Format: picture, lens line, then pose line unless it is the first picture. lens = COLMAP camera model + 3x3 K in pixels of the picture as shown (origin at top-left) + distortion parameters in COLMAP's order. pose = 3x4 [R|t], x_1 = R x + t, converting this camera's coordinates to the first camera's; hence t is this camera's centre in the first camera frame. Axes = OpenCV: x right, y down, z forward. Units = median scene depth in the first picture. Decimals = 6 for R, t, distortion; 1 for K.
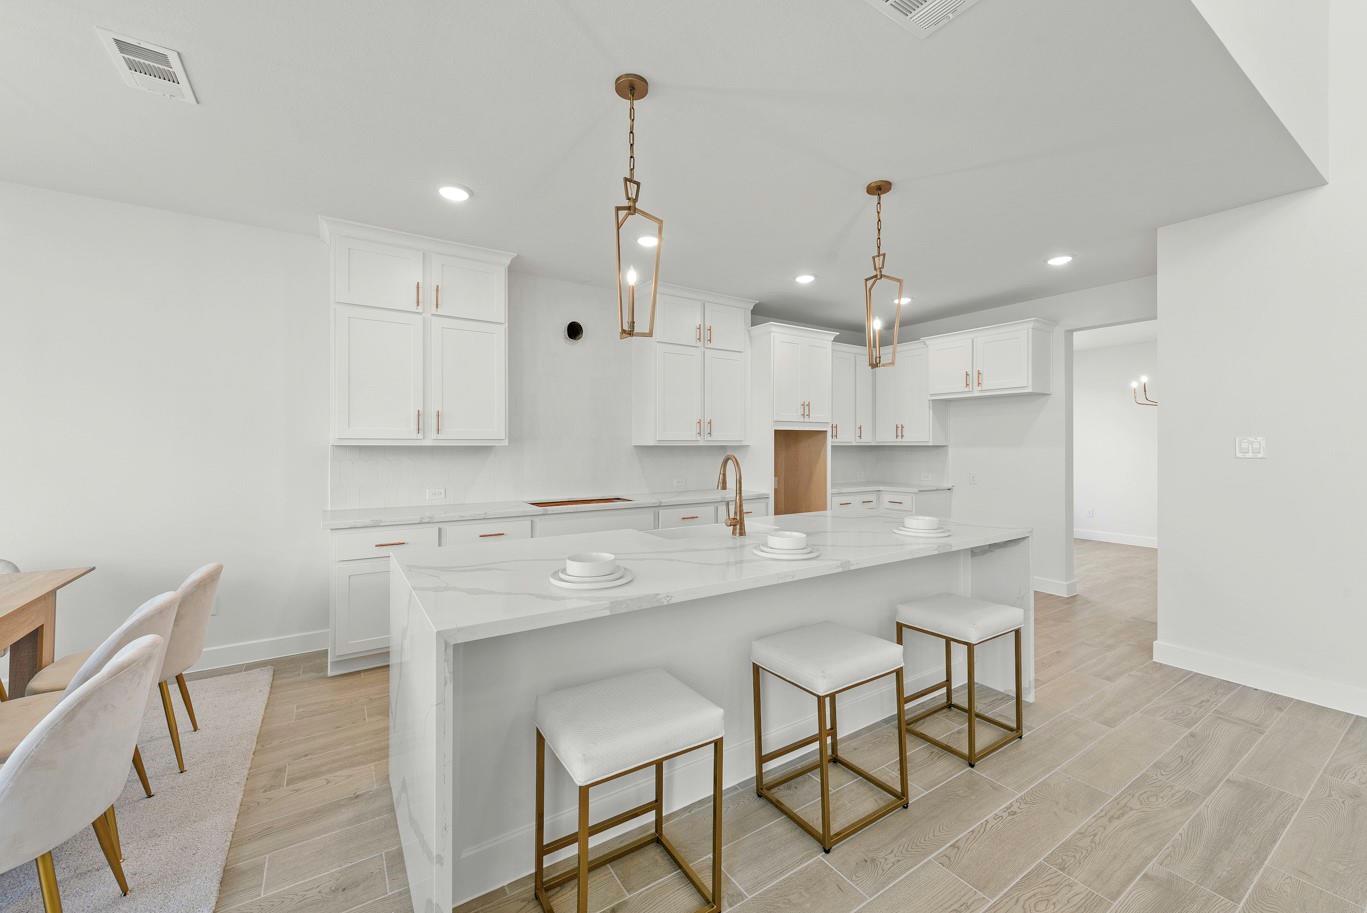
lens RADIAL K [[535.5, 0, 678.9], [0, 535.5, 446.6], [0, 0, 1]] dist [0.006183, -0.002732]
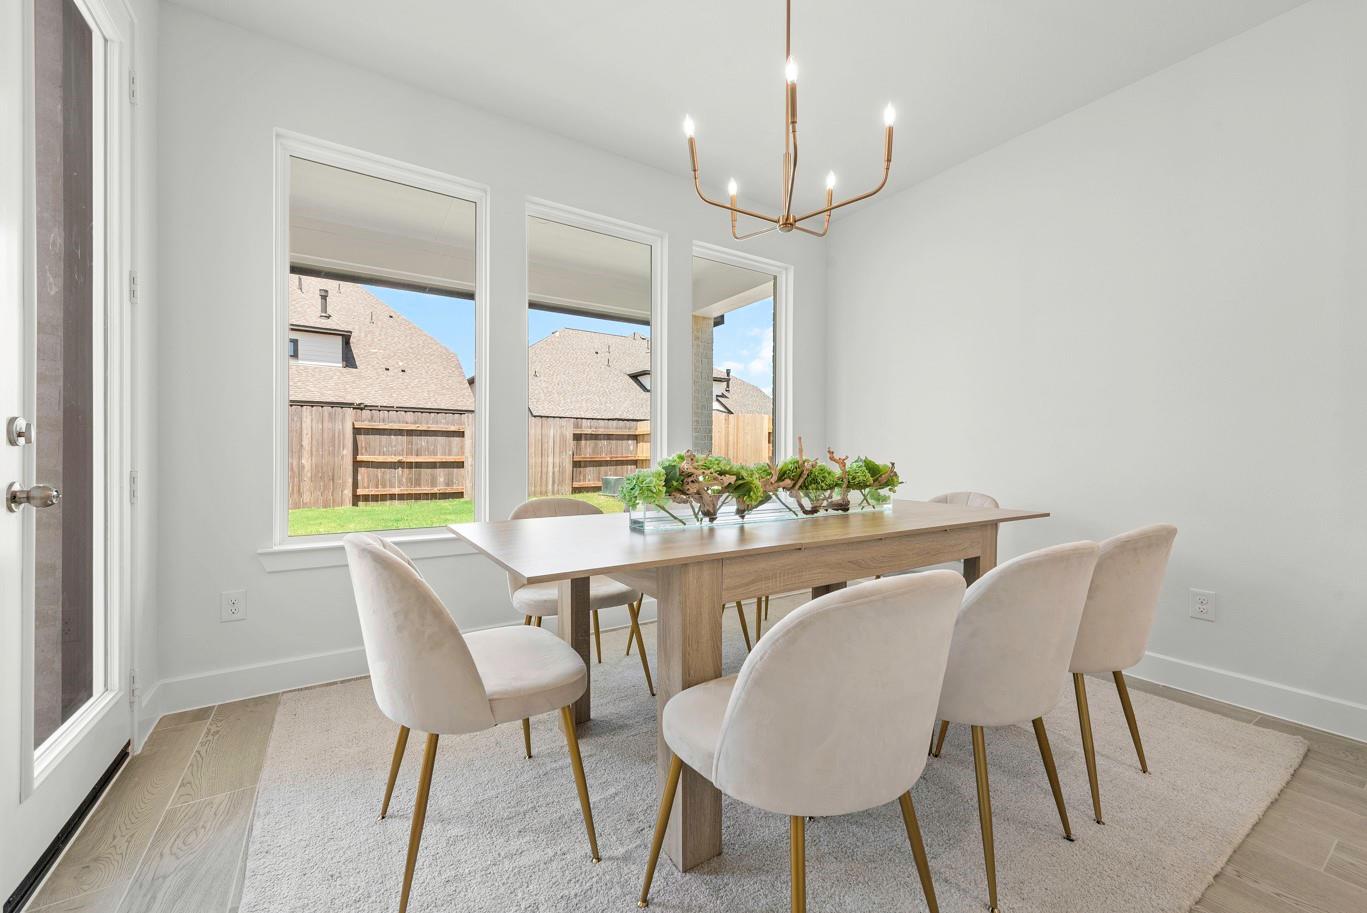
lens RADIAL K [[535.5, 0, 687.7], [0, 535.5, 452.7], [0, 0, 1]] dist [0.006183, -0.002732]
pose [[-0.008313, -0.000102, -0.999965, -0.135954], [-0.009478, 0.999955, -0.000023, 0.082261], [0.999921, 0.009478, -0.008314, 0.258533]]
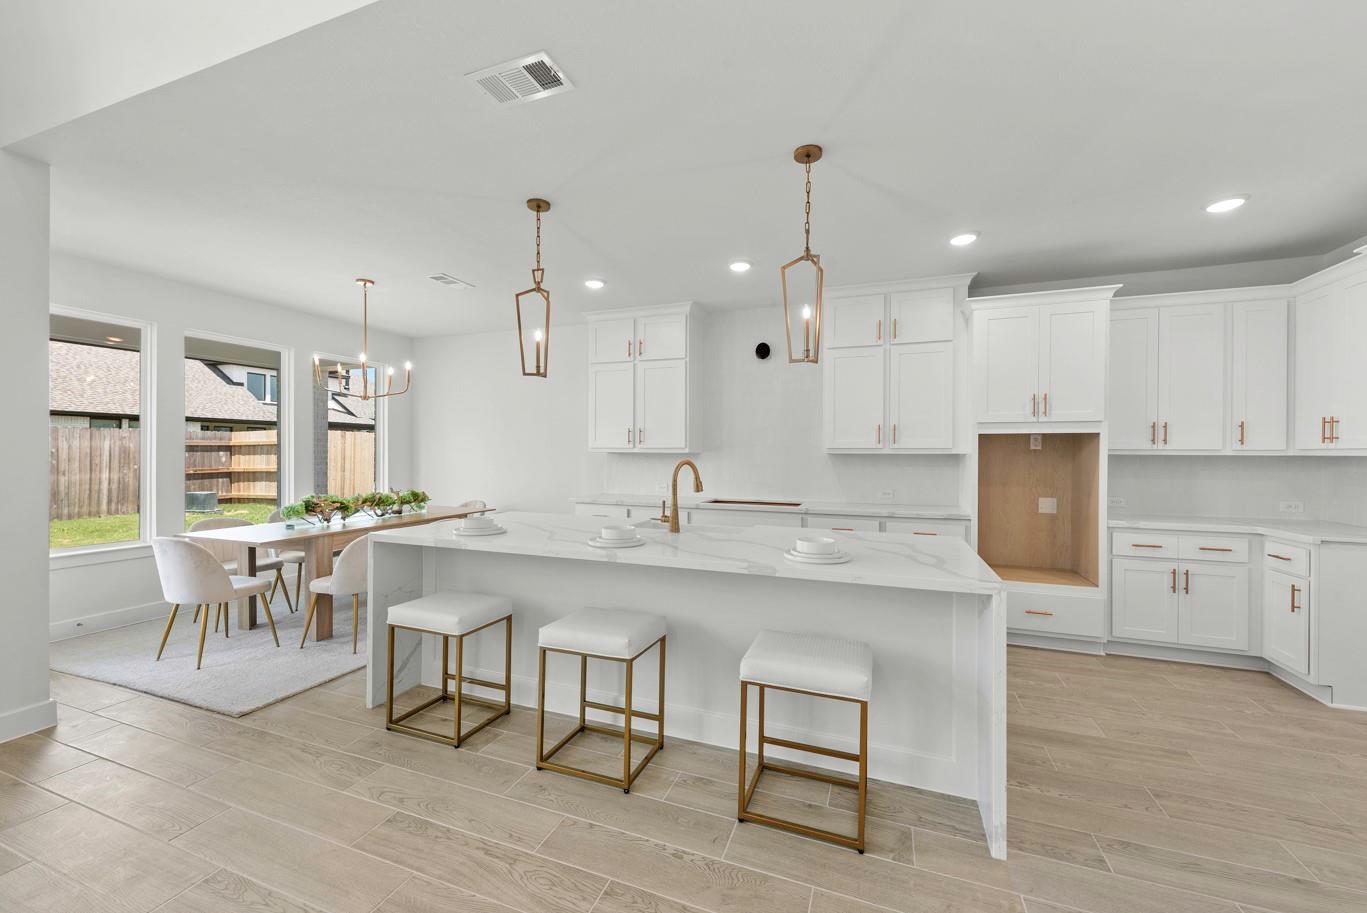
lens RADIAL K [[535.5, 0, 691.6], [0, 535.5, 453.5], [0, 0, 1]] dist [0.006183, -0.002732]
pose [[0.592884, 0.005000, -0.805272, 0.643406], [-0.009841, 0.999951, -0.001037, 0.002106], [0.805228, 0.008539, 0.592904, 0.225724]]
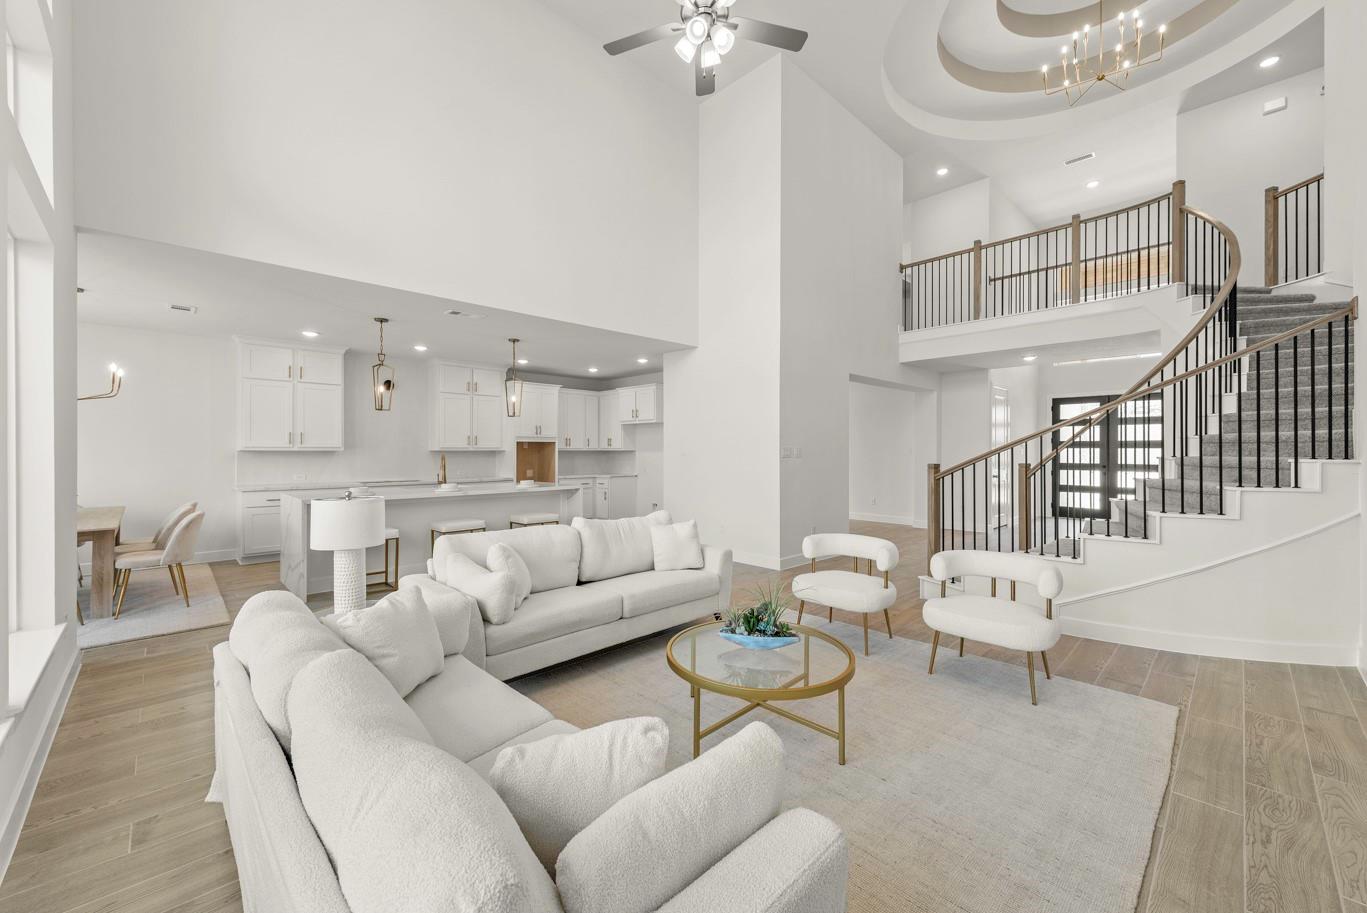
lens RADIAL K [[535.5, 0, 685.0], [0, 535.5, 451.4], [0, 0, 1]] dist [0.006183, -0.002732]
pose [[0.979512, -0.000196, 0.201388, 0.420889], [0.000618, 0.999998, -0.002032, 0.004891], [-0.201387, 0.002115, 0.979509, -0.958080]]
